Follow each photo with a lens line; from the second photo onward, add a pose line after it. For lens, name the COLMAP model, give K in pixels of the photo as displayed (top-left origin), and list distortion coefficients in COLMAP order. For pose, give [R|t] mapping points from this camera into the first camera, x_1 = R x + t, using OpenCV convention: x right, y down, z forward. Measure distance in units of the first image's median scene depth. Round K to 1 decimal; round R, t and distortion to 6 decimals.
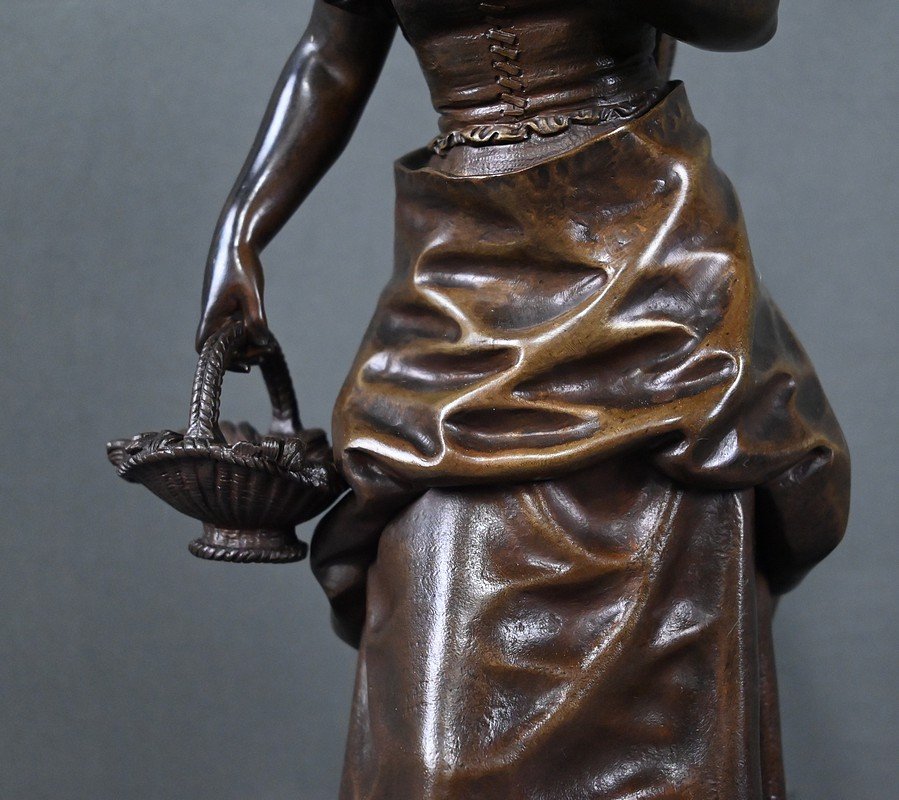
lens RADIAL K [[1786.5, 0, 516.0], [0, 1786.5, 396.7], [0, 0, 1]] dist [-0.077287, 0.000000]
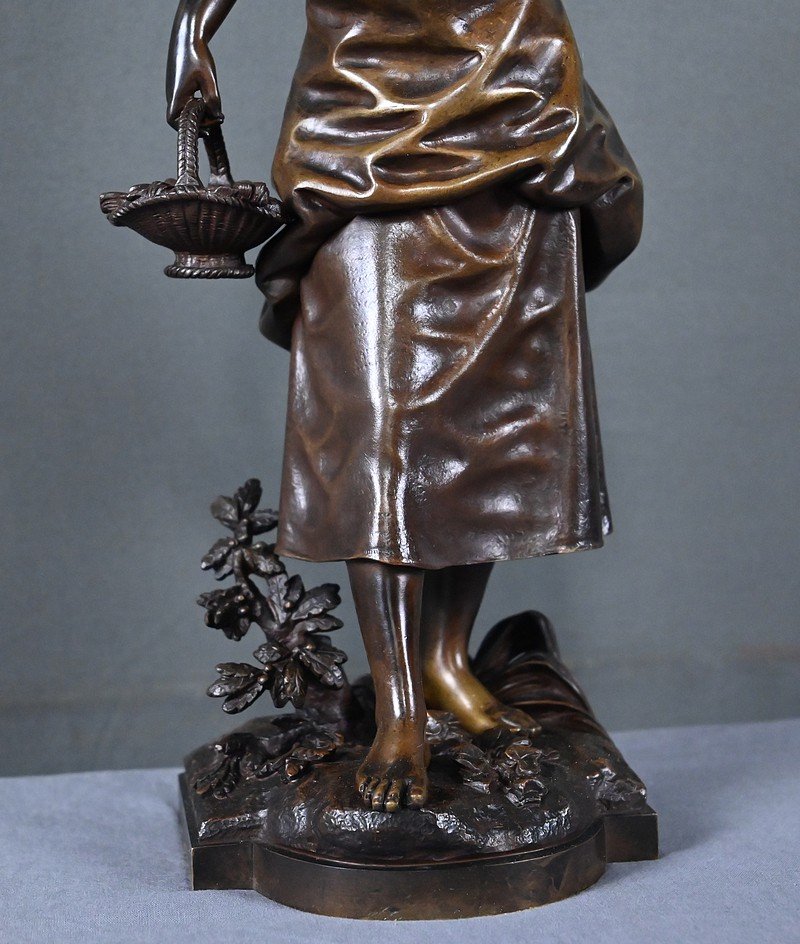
lens RADIAL K [[2011.2, 0, 382.6], [0, 2011.2, 471.5], [0, 0, 1]] dist [0.019183, 0.000000]
pose [[0.985528, -0.058416, 0.159131, -0.291260], [0.038008, 0.990994, 0.128398, 0.048696], [-0.165198, -0.120492, 0.978873, -0.564838]]
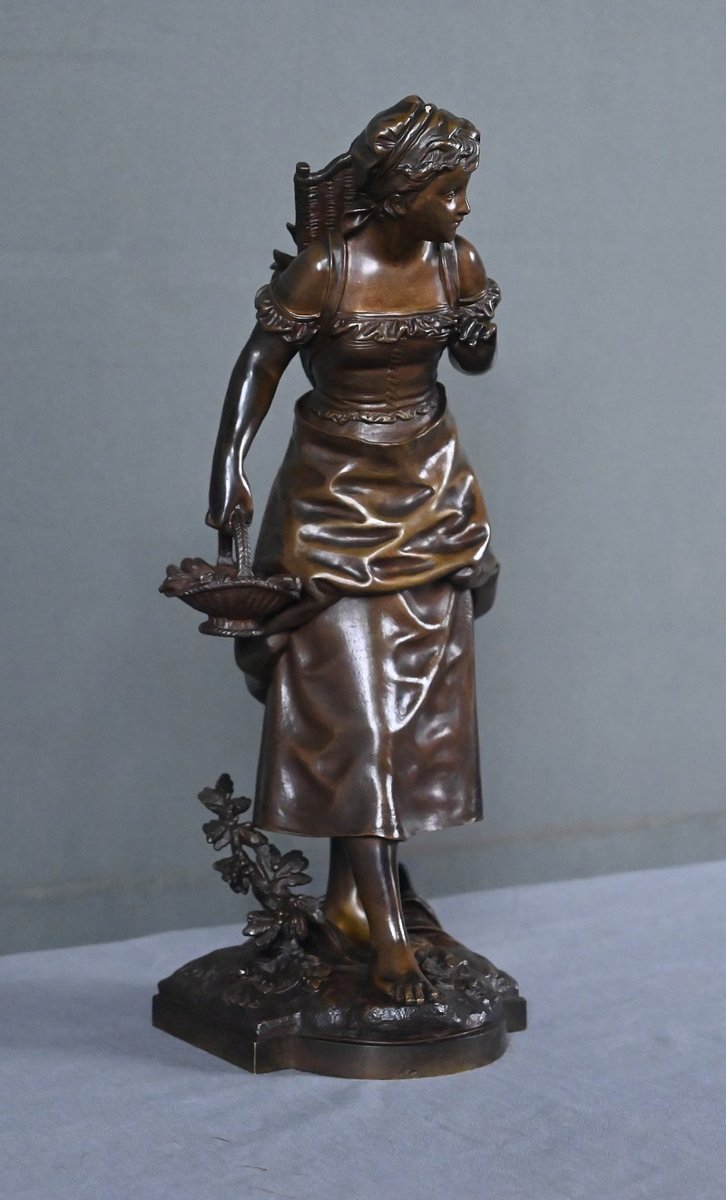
lens RADIAL K [[2604.7, 0, 365.0], [0, 2604.7, 597.7], [0, 0, 1]] dist [0.007102, 0.000000]
pose [[0.830128, -0.057774, 0.554572, -1.659120], [-0.018298, 0.991259, 0.130657, -0.329557], [-0.557273, -0.118610, 0.821814, -1.416347]]
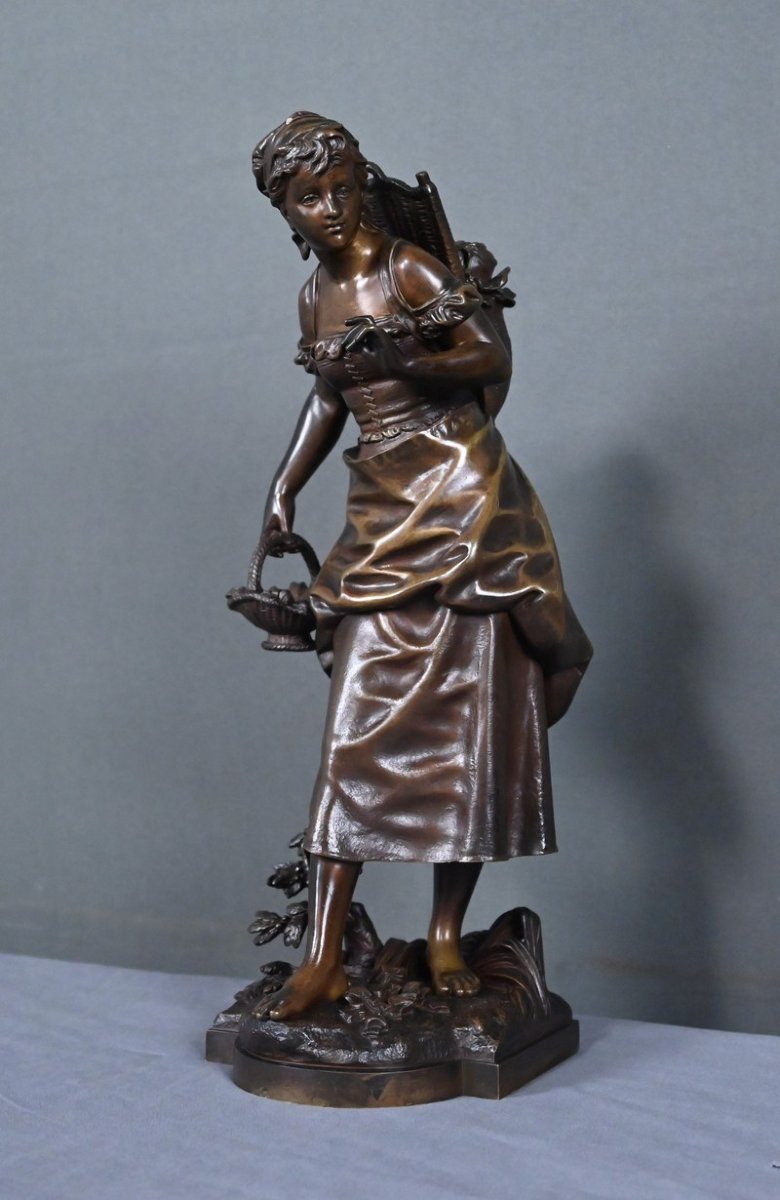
lens RADIAL K [[1786.4, 0, 415.5], [0, 1786.4, 583.3], [0, 0, 1]] dist [-0.033474, 0.000000]
pose [[0.910873, -0.013142, -0.412478, 0.865921], [0.018700, 0.999781, 0.009439, -0.000632], [0.412264, -0.016311, 0.910918, -0.823041]]
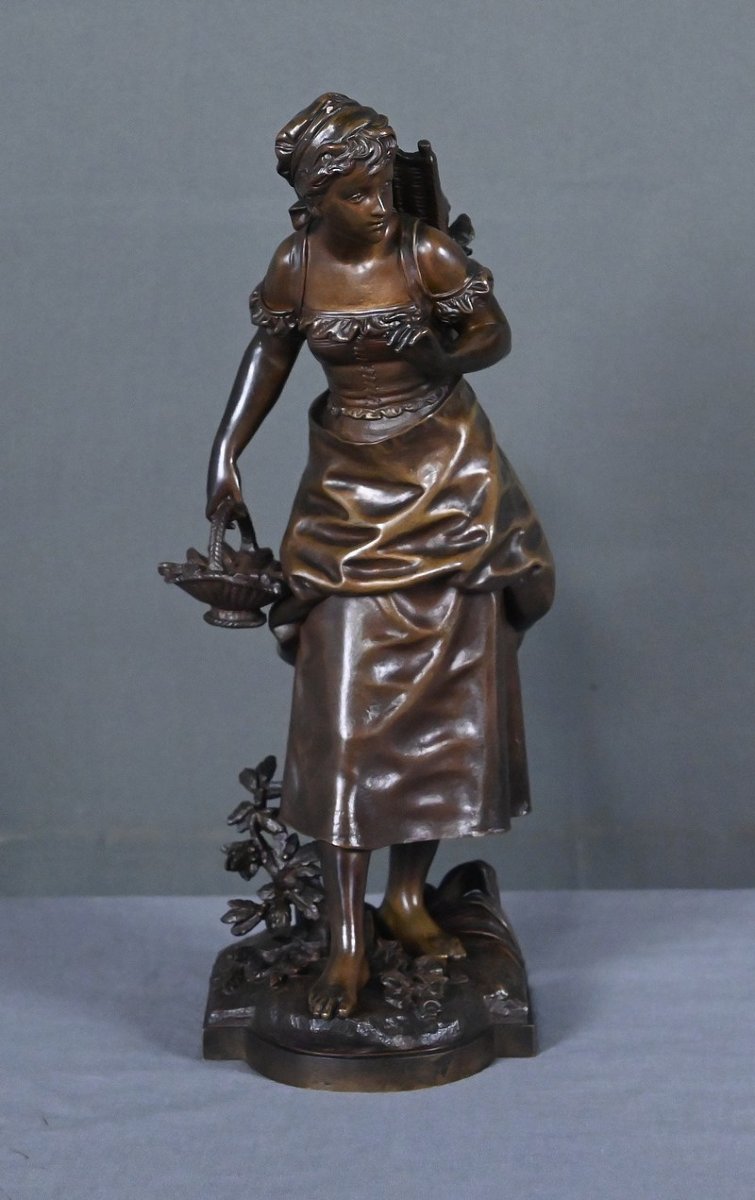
lens RADIAL K [[2987.1, 0, 385.6], [0, 2987.1, 589.3], [0, 0, 1]] dist [0.077494, 0.000000]
pose [[0.999593, -0.023656, 0.015915, -0.044642], [0.019709, 0.976678, 0.213801, -0.655533], [-0.020601, -0.213400, 0.976748, -2.208742]]
